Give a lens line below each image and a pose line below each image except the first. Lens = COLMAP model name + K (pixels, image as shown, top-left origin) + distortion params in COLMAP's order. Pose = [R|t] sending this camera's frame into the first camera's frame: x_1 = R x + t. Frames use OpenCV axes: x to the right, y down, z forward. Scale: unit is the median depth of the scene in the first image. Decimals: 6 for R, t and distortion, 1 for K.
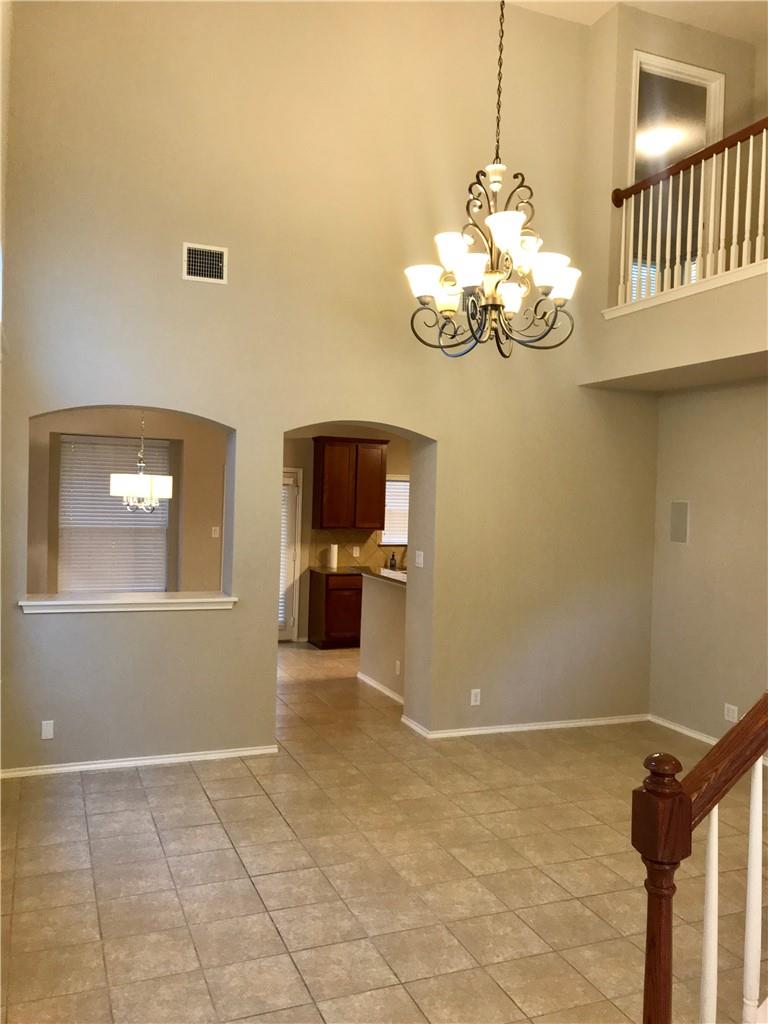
lens RADIAL K [[829.6, 0, 387.8], [0, 829.6, 513.8], [0, 0, 1]] dist [0.044984, -0.098477]
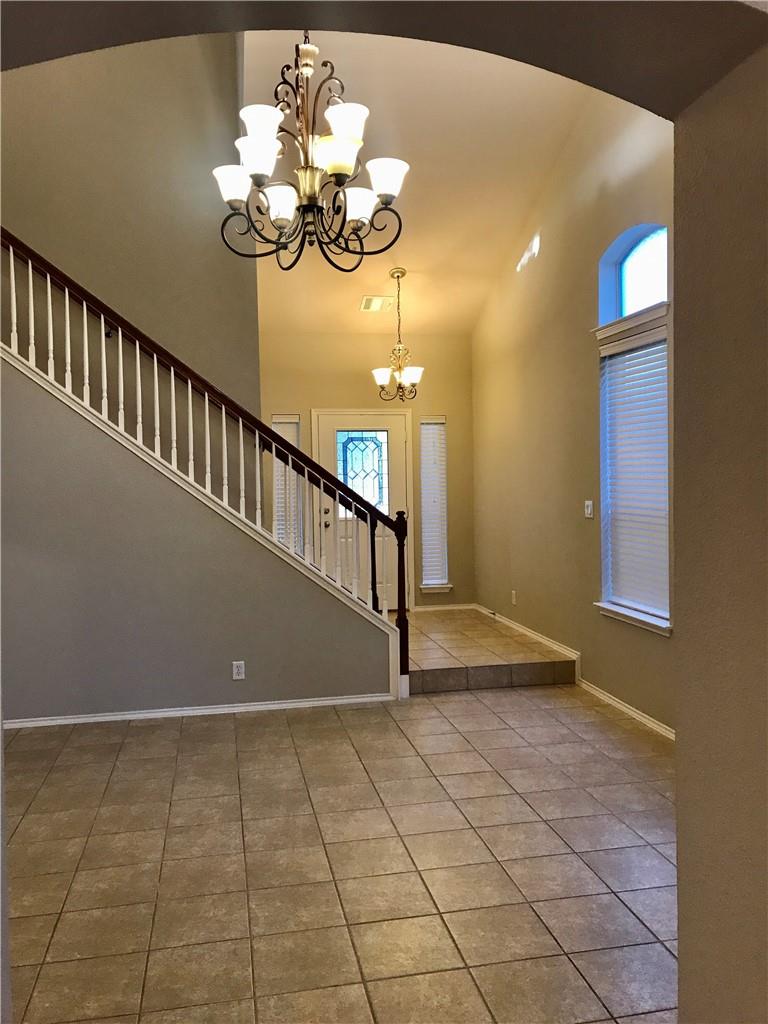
lens RADIAL K [[829.6, 0, 387.8], [0, 829.6, 513.8], [0, 0, 1]] dist [0.044984, -0.098477]
pose [[-0.981942, -0.022310, 0.187860, -0.117555], [-0.008233, 0.997120, 0.075387, 0.008425], [-0.189001, 0.072479, -0.979298, 1.725684]]
